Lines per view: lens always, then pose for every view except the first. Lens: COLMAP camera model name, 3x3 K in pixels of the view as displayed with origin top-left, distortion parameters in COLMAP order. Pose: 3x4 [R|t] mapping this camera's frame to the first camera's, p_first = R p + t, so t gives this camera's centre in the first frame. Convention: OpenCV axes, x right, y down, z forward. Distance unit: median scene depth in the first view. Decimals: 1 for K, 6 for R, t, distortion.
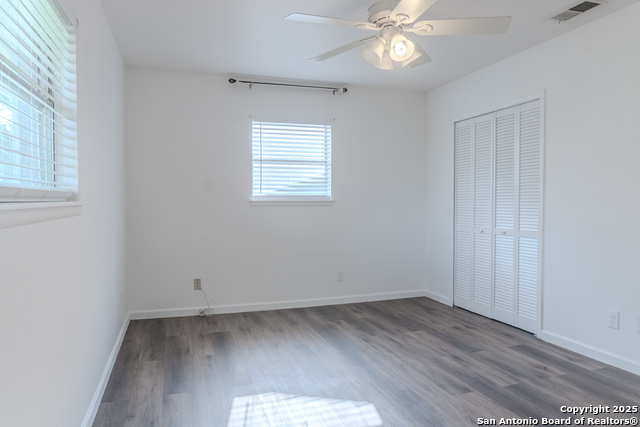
lens RADIAL K [[441.3, 0, 320.0], [0, 441.3, 213.5], [0, 0, 1]] dist [0.029449, -0.000159]
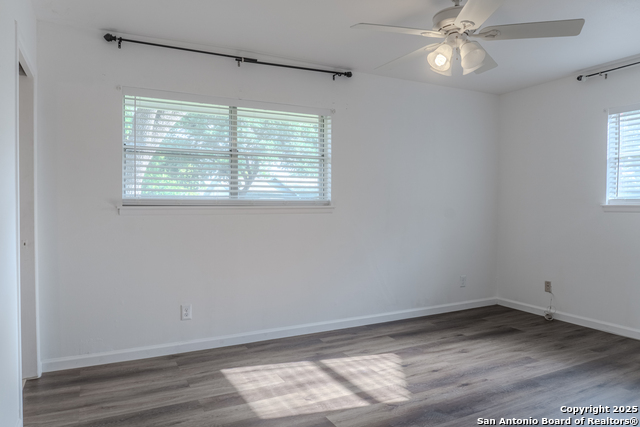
lens RADIAL K [[432.9, 0, 322.1], [0, 432.9, 216.6], [0, 0, 1]] dist [-0.031706, -0.002188]
pose [[0.174819, 0.029163, -0.984169, 0.690263], [-0.028432, 0.999294, 0.024561, -0.014122], [0.984190, 0.023689, 0.175525, 0.351261]]
